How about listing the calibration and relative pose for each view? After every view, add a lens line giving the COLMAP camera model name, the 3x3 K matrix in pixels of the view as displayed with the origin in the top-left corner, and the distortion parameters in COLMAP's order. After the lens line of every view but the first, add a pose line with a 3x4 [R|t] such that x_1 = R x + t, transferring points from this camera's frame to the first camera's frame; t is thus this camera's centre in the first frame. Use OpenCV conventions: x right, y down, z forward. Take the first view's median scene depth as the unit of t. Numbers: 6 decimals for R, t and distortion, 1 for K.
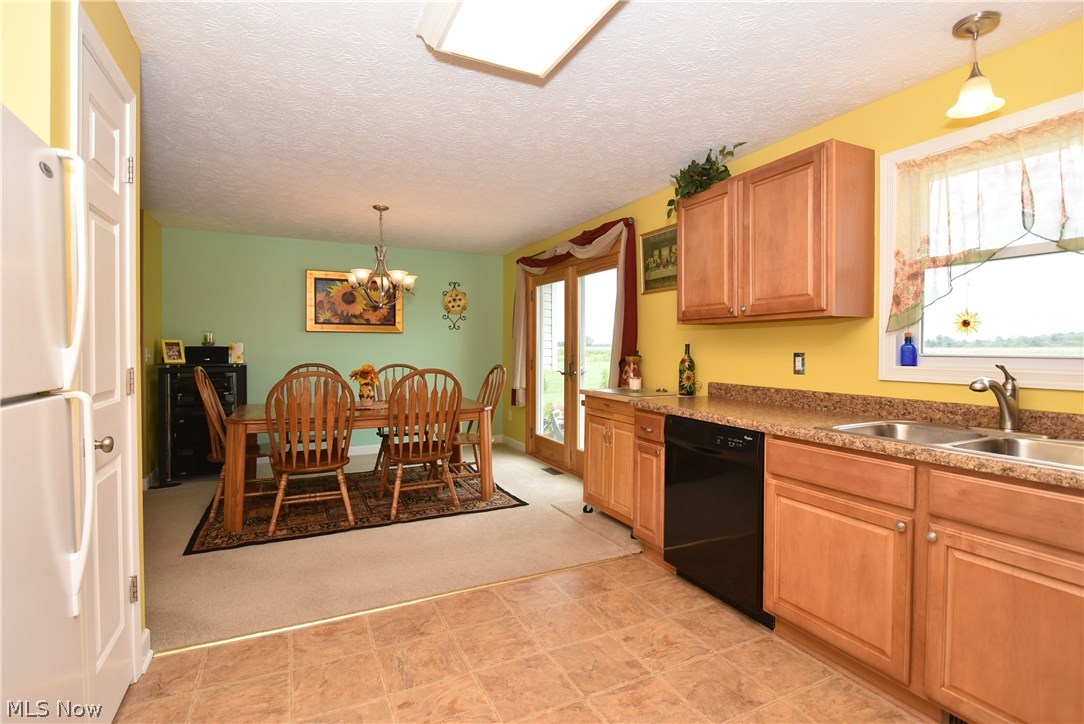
lens RADIAL K [[511.1, 0, 541.3], [0, 511.1, 353.0], [0, 0, 1]] dist [-0.003386, -0.000328]
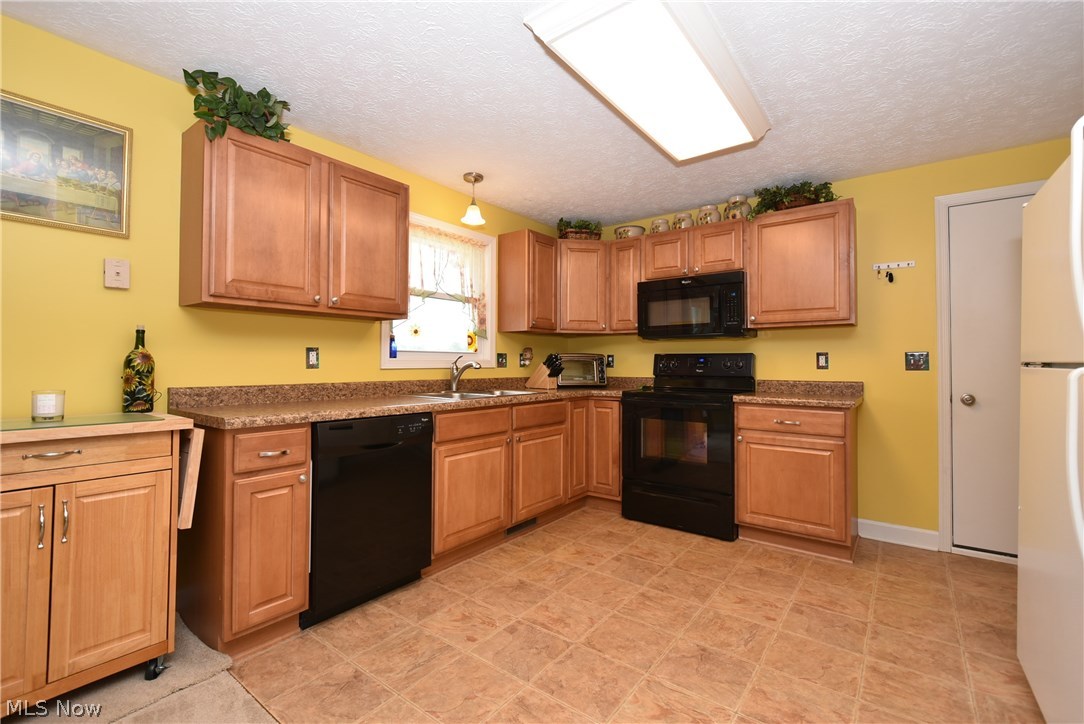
lens RADIAL K [[474.4, 0, 540.8], [0, 474.4, 356.6], [0, 0, 1]] dist [0.001315, 0.000140]
pose [[-0.438643, 0.006974, 0.898634, -0.633708], [0.005116, 0.999973, -0.005263, 0.028908], [-0.898647, 0.002289, -0.438667, 1.157266]]
